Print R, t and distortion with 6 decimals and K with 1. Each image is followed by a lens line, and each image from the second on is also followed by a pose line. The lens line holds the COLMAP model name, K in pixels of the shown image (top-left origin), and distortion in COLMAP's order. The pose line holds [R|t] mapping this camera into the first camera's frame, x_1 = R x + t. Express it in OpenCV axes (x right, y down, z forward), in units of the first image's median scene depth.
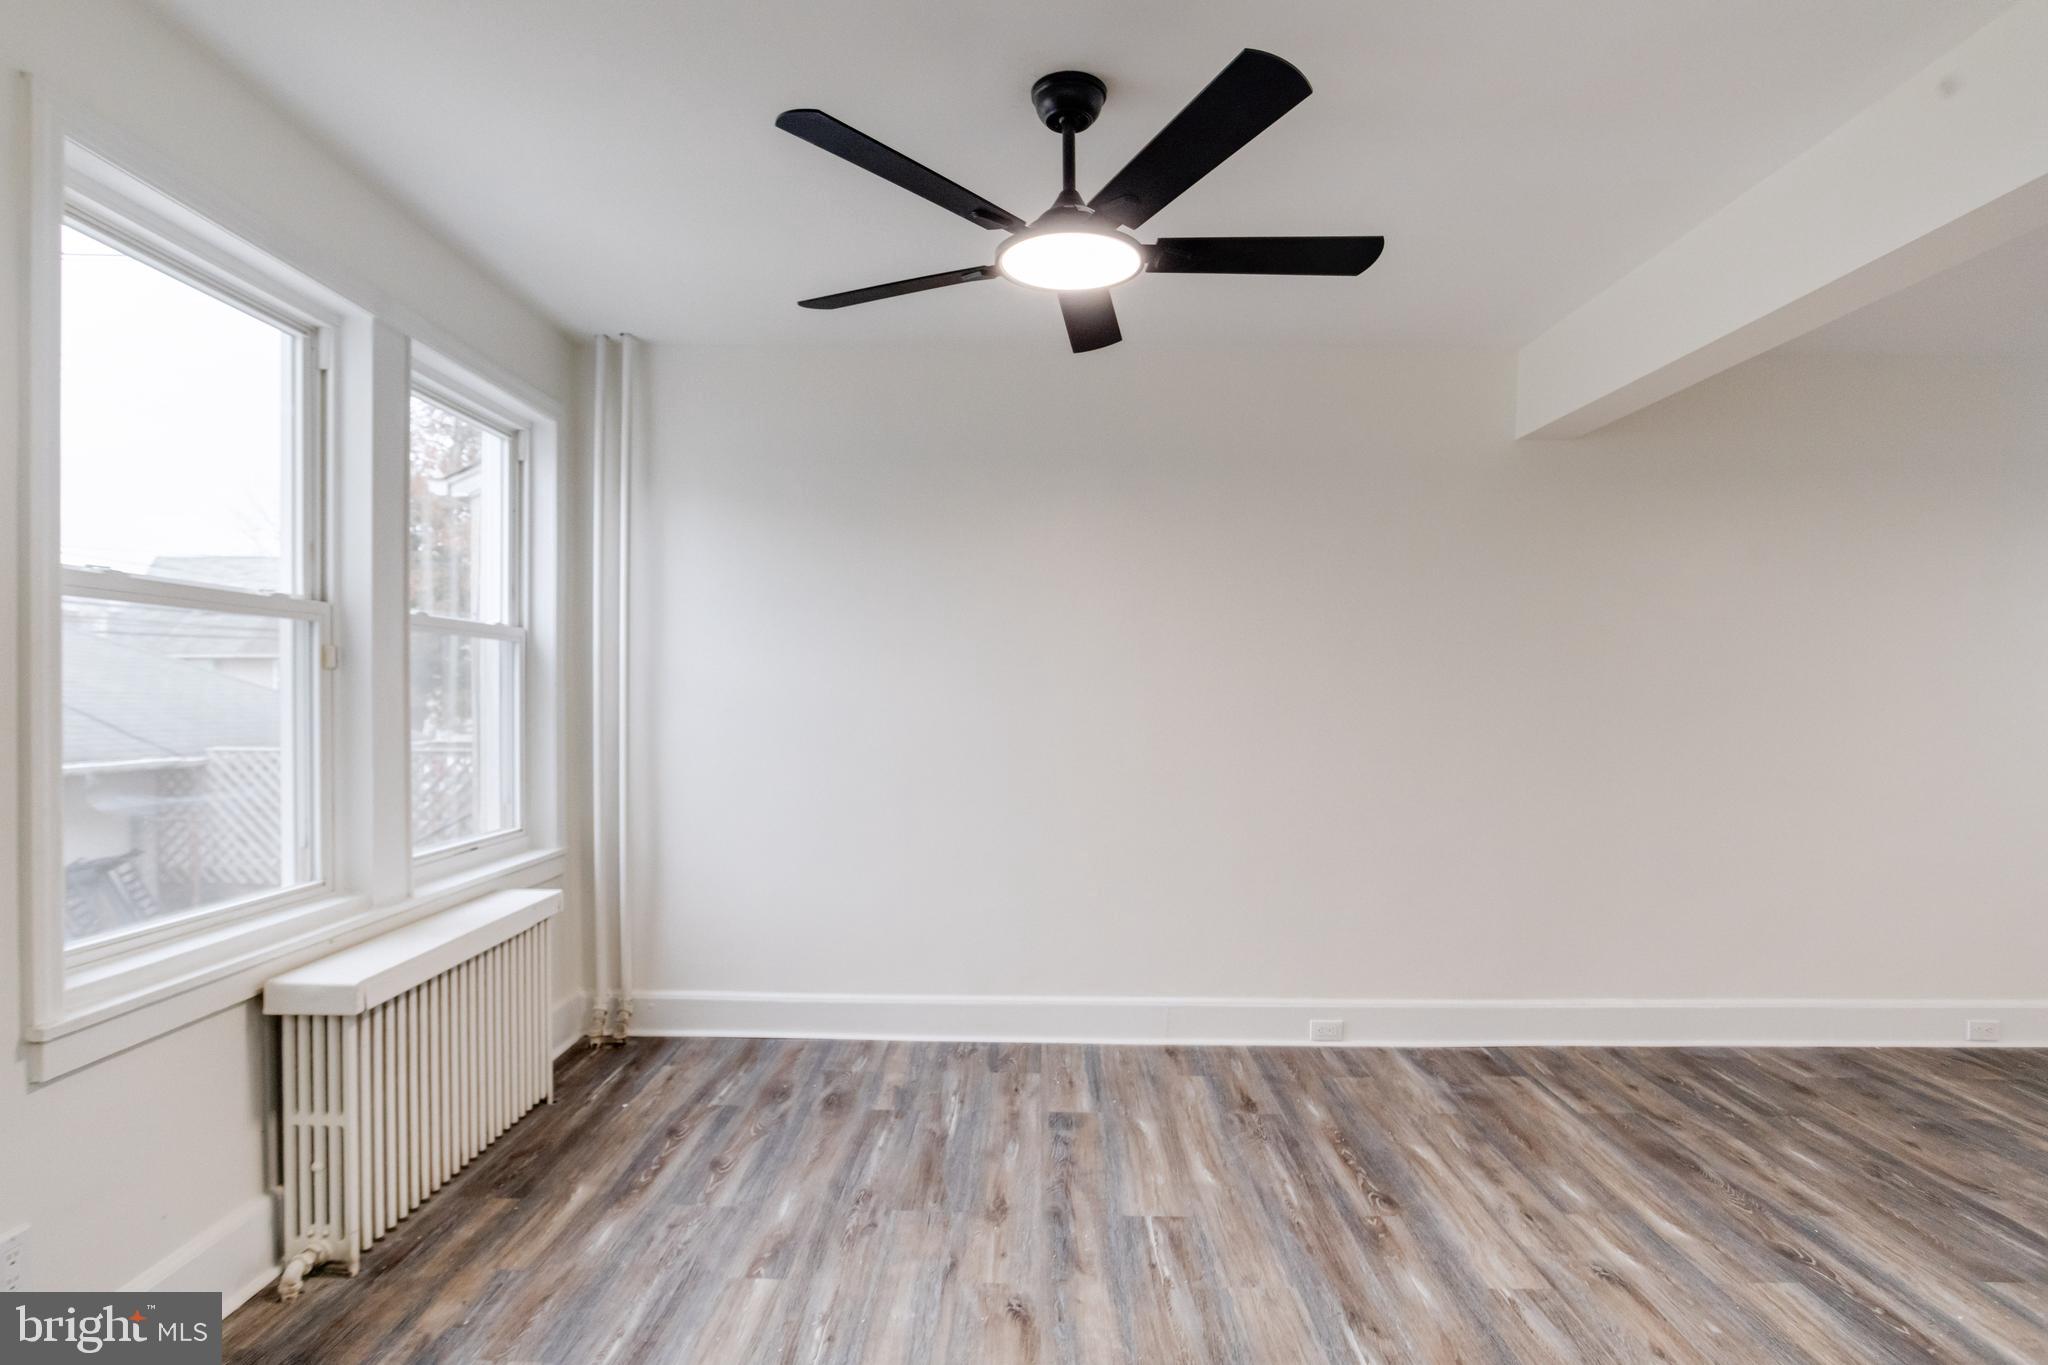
lens RADIAL K [[1075.1, 0, 1010.9], [0, 1075.1, 696.0], [0, 0, 1]] dist [-0.041365, 0.019972]
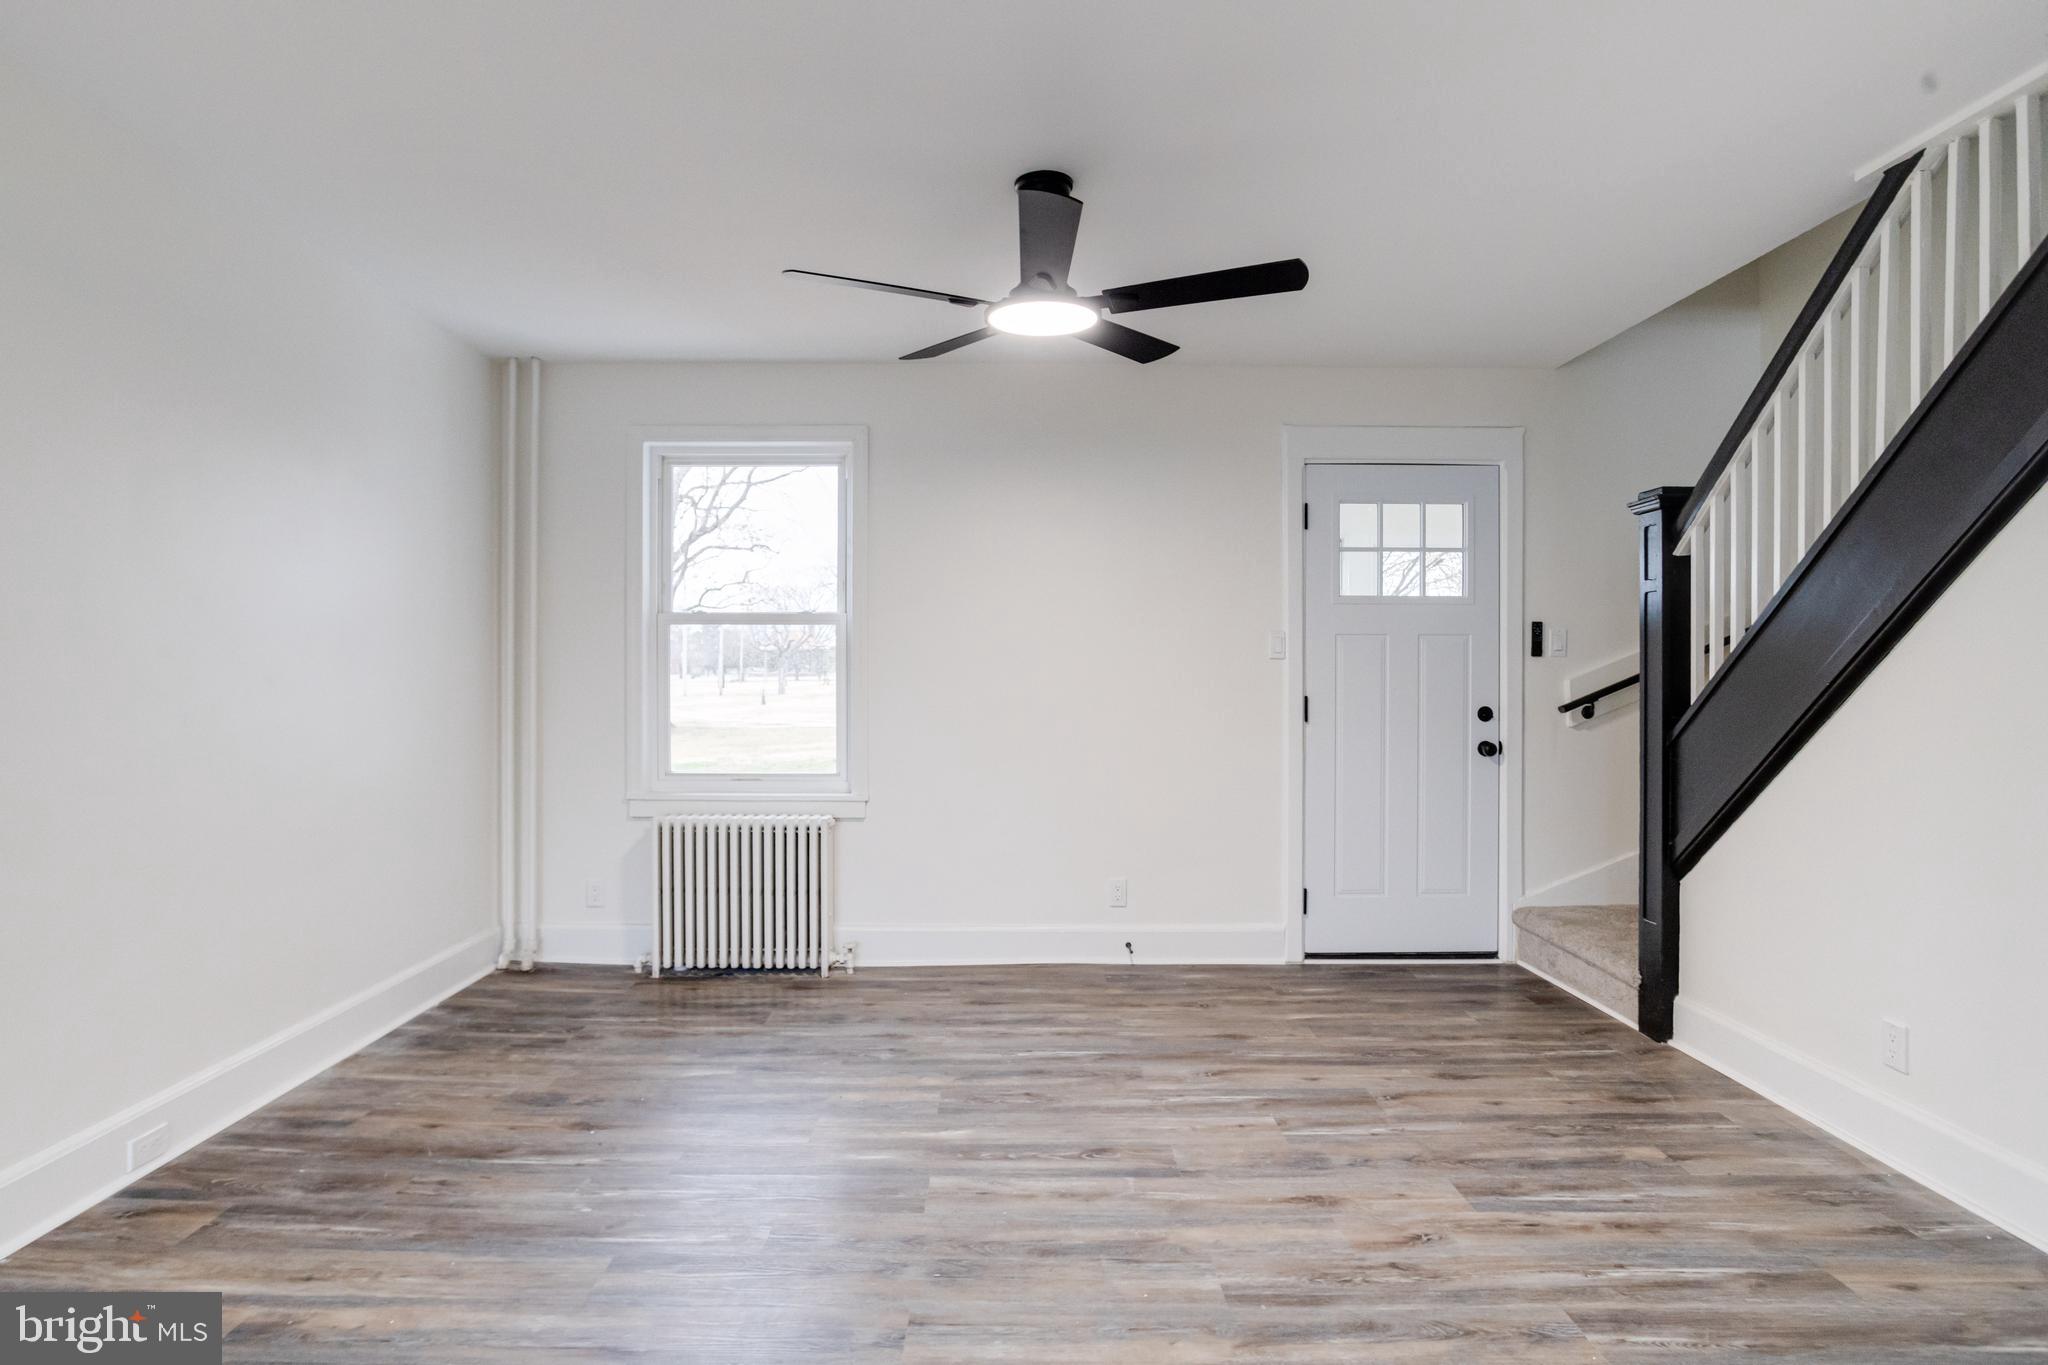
lens RADIAL K [[1060.8, 0, 1005.0], [0, 1060.8, 680.9], [0, 0, 1]] dist [-0.043954, 0.021250]
pose [[-0.020602, -0.007799, 0.999757, 0.311936], [0.000235, 0.999970, 0.007806, 0.017019], [-0.999788, 0.000396, -0.020599, 0.580085]]
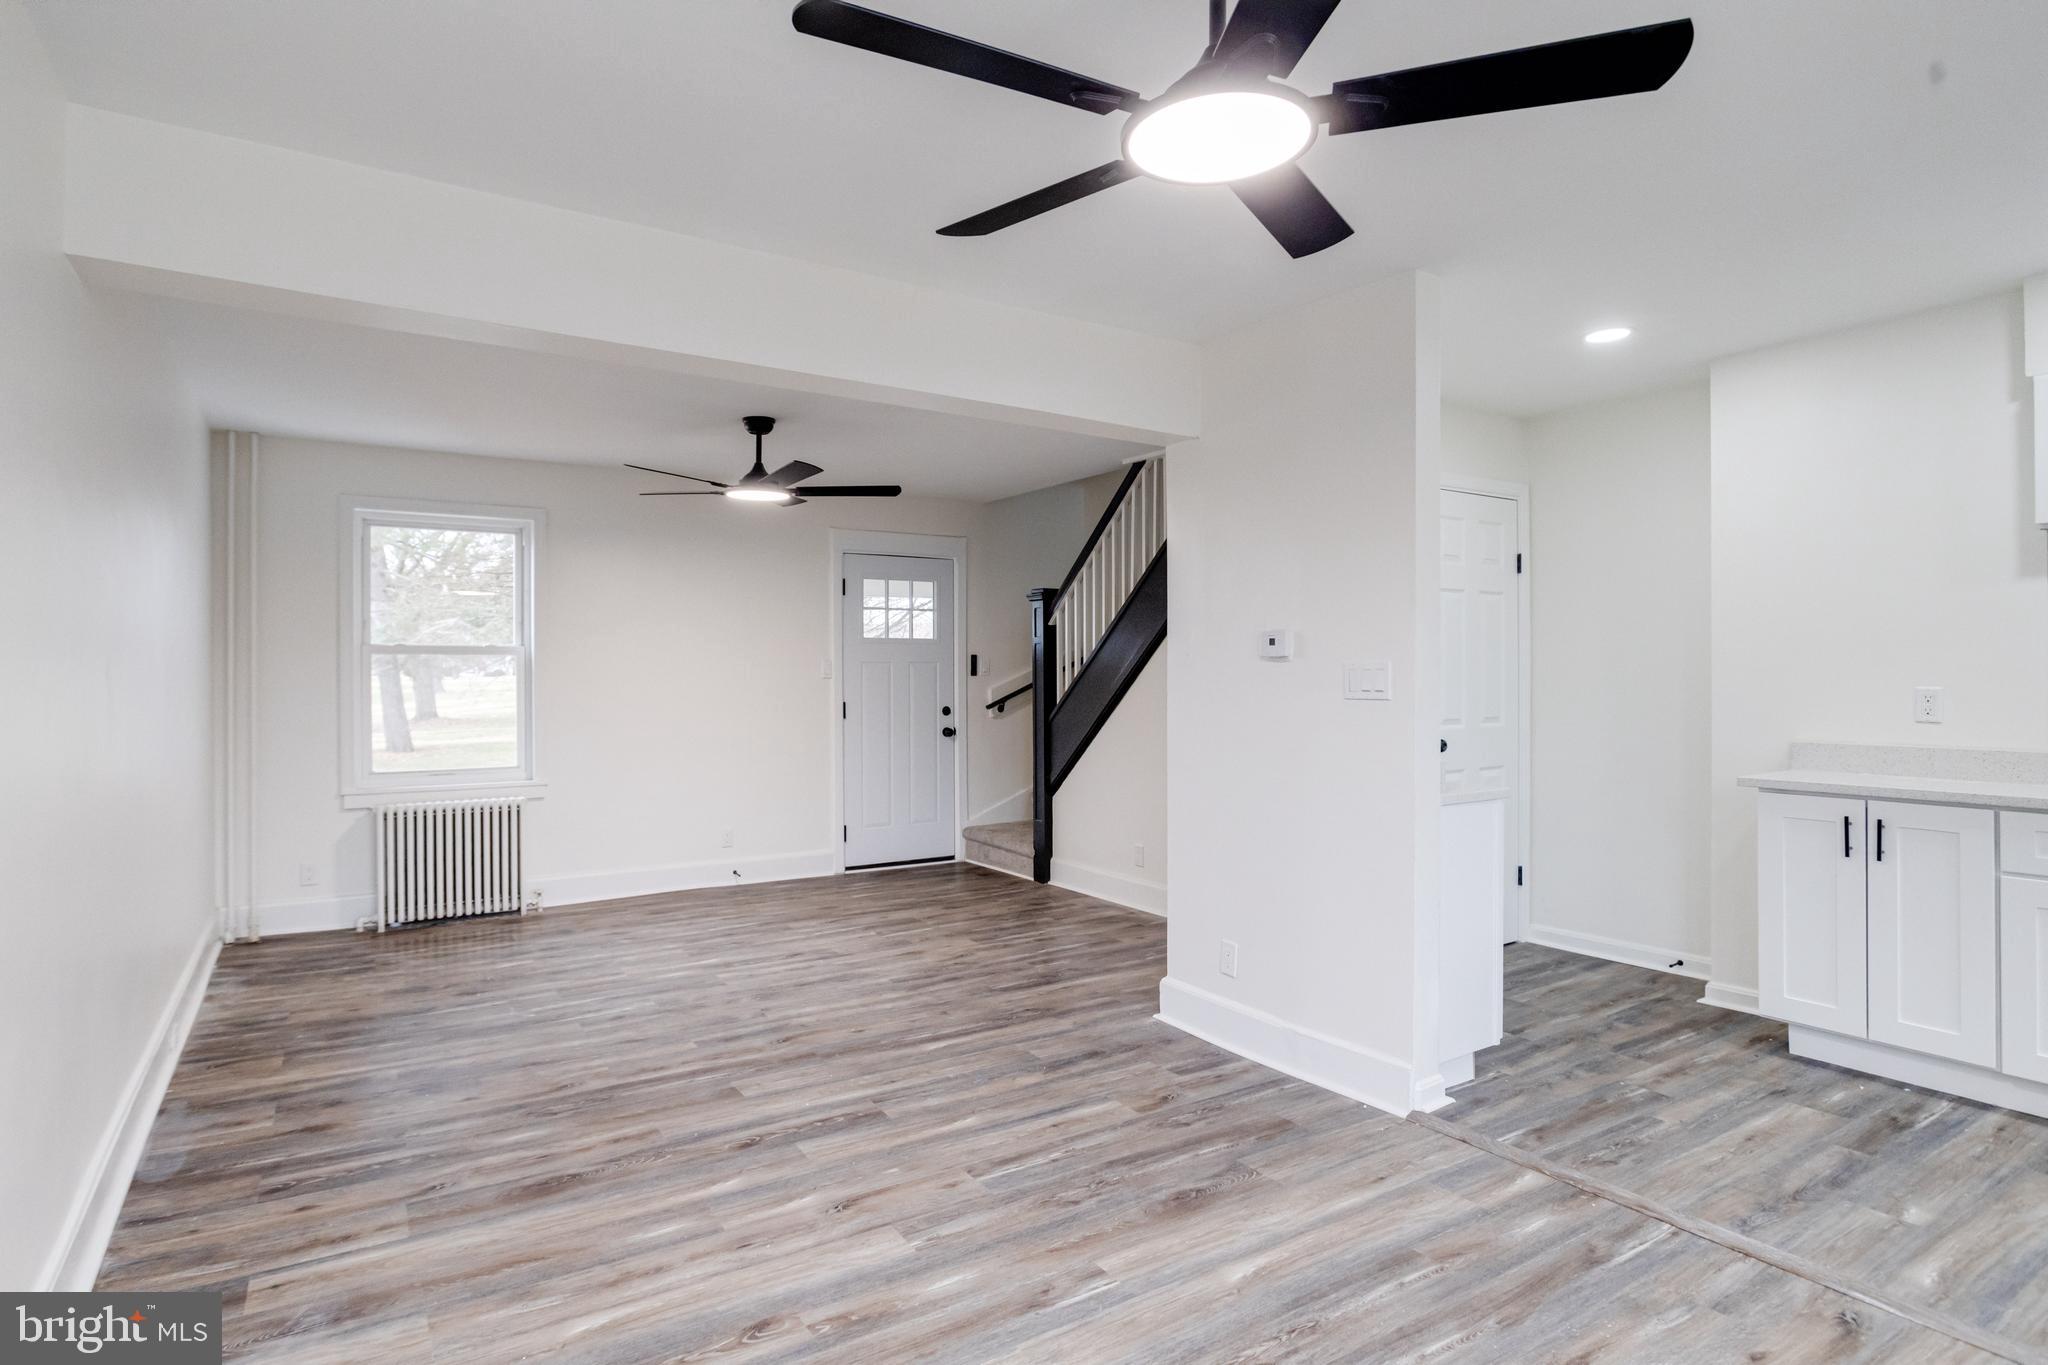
lens RADIAL K [[1064.7, 0, 1009.9], [0, 1064.7, 678.5], [0, 0, 1]] dist [-0.046281, 0.024675]
pose [[-0.552347, -0.003350, 0.833608, -0.352444], [0.003725, 0.999972, 0.006487, -0.015262], [-0.833606, 0.006688, -0.552319, 1.108688]]
